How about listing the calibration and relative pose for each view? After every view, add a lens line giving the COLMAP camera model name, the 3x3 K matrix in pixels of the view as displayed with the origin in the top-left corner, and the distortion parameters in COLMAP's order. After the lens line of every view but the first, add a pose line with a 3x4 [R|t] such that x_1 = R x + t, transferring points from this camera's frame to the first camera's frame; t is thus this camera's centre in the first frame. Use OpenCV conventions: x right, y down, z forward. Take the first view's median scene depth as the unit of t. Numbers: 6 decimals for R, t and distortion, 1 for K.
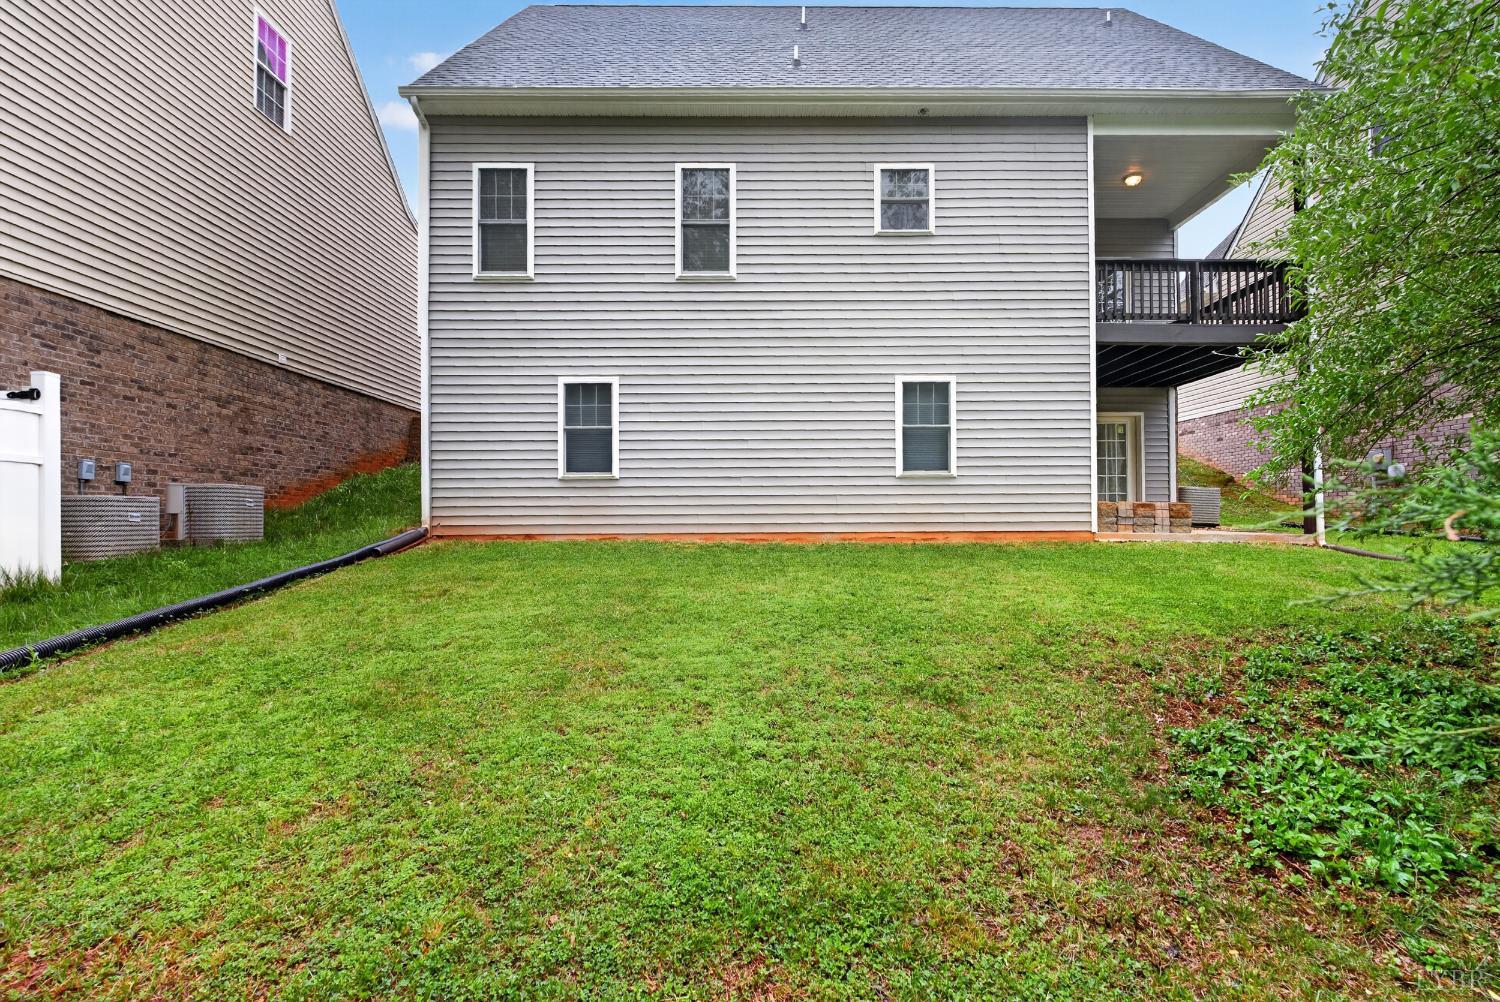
lens RADIAL K [[652.1, 0, 751.6], [0, 652.1, 508.6], [0, 0, 1]] dist [-0.007845, 0.000337]
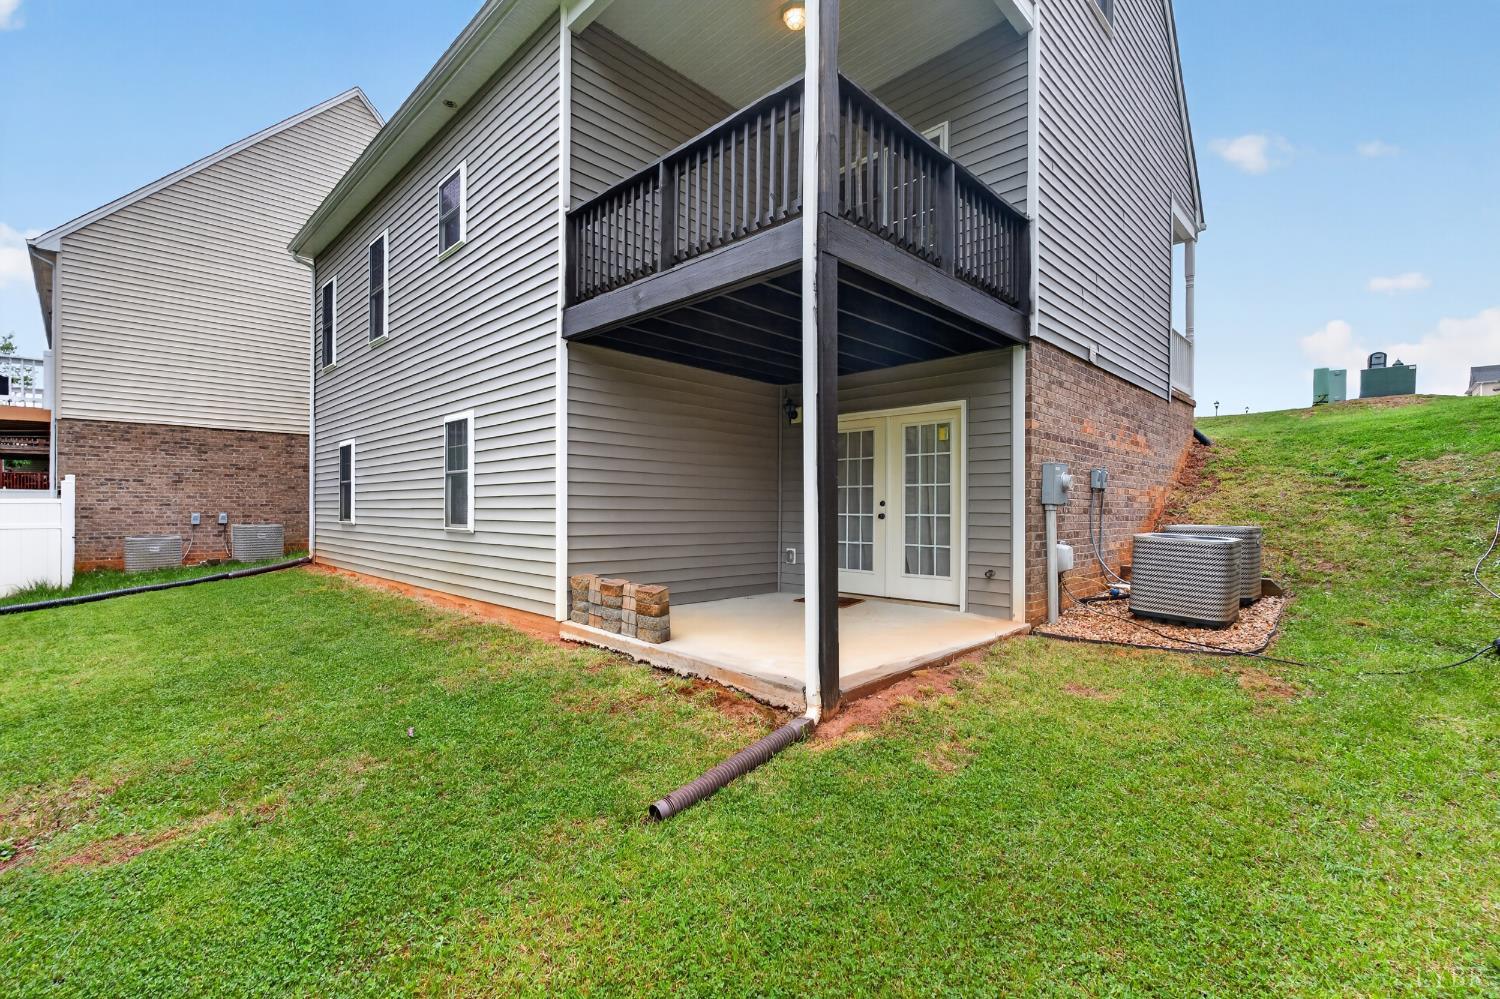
lens RADIAL K [[652.1, 0, 760.0], [0, 652.1, 499.5], [0, 0, 1]] dist [-0.007845, 0.000337]
pose [[0.722007, -0.003844, -0.691875, 1.099656], [0.005754, 0.999983, 0.000450, -0.085245], [0.691862, -0.004306, 0.722017, 0.628715]]
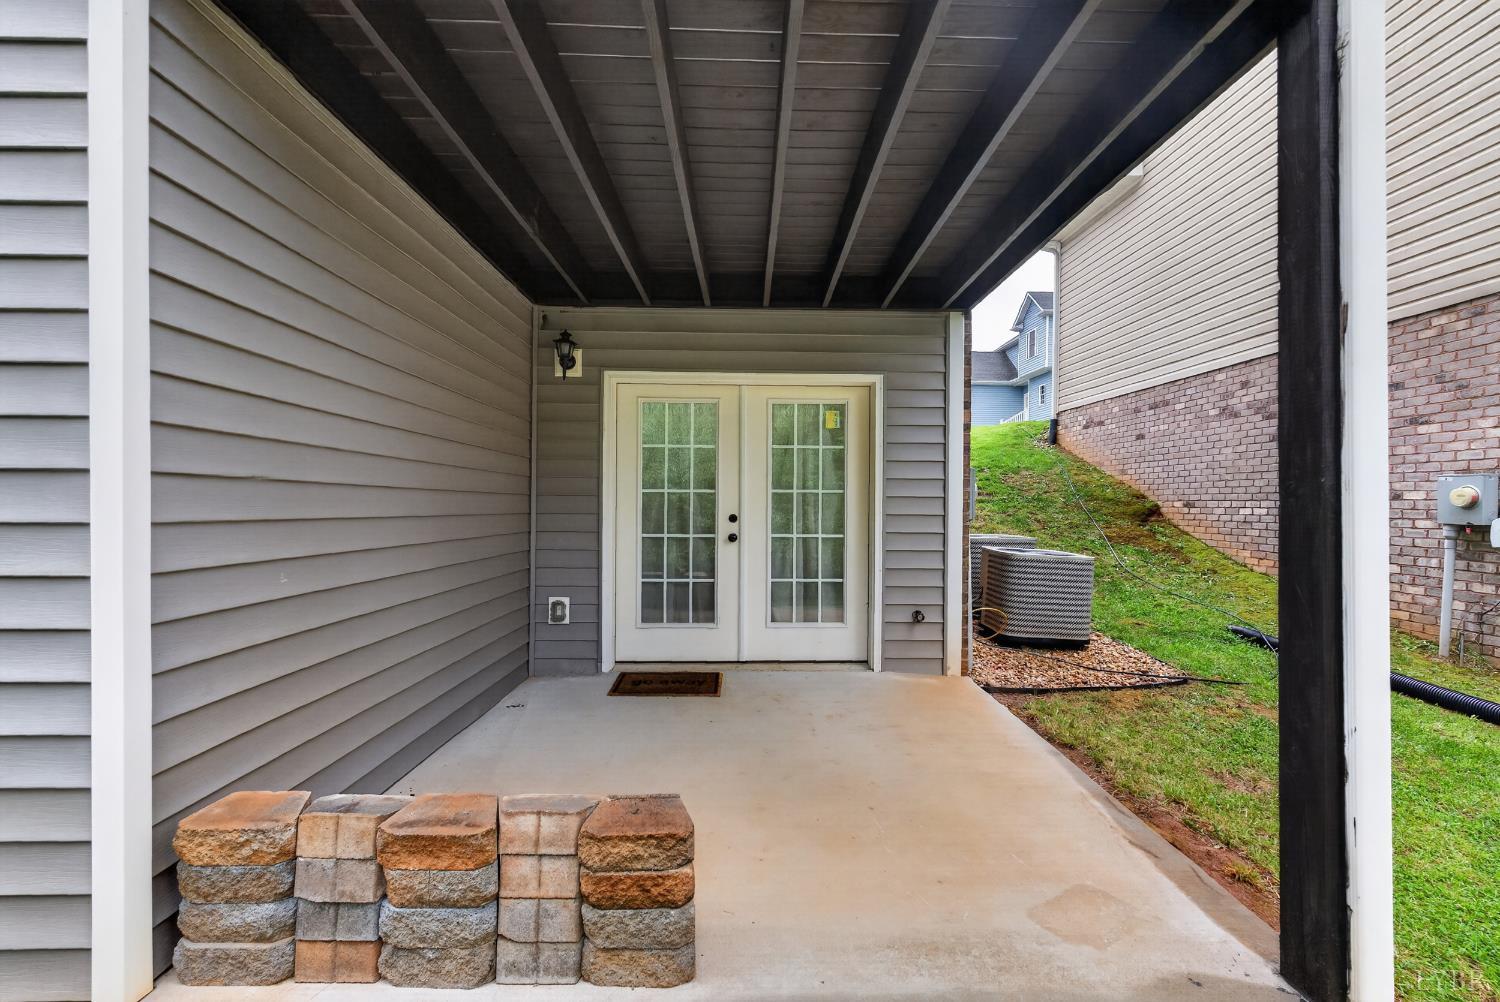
lens RADIAL K [[652.1, 0, 758.4], [0, 652.1, 504.3], [0, 0, 1]] dist [-0.007845, 0.000337]
pose [[0.999597, 0.007885, 0.027285, 0.666966], [-0.008442, 0.999757, 0.020360, -0.100943], [-0.027118, -0.020583, 0.999420, 0.788200]]
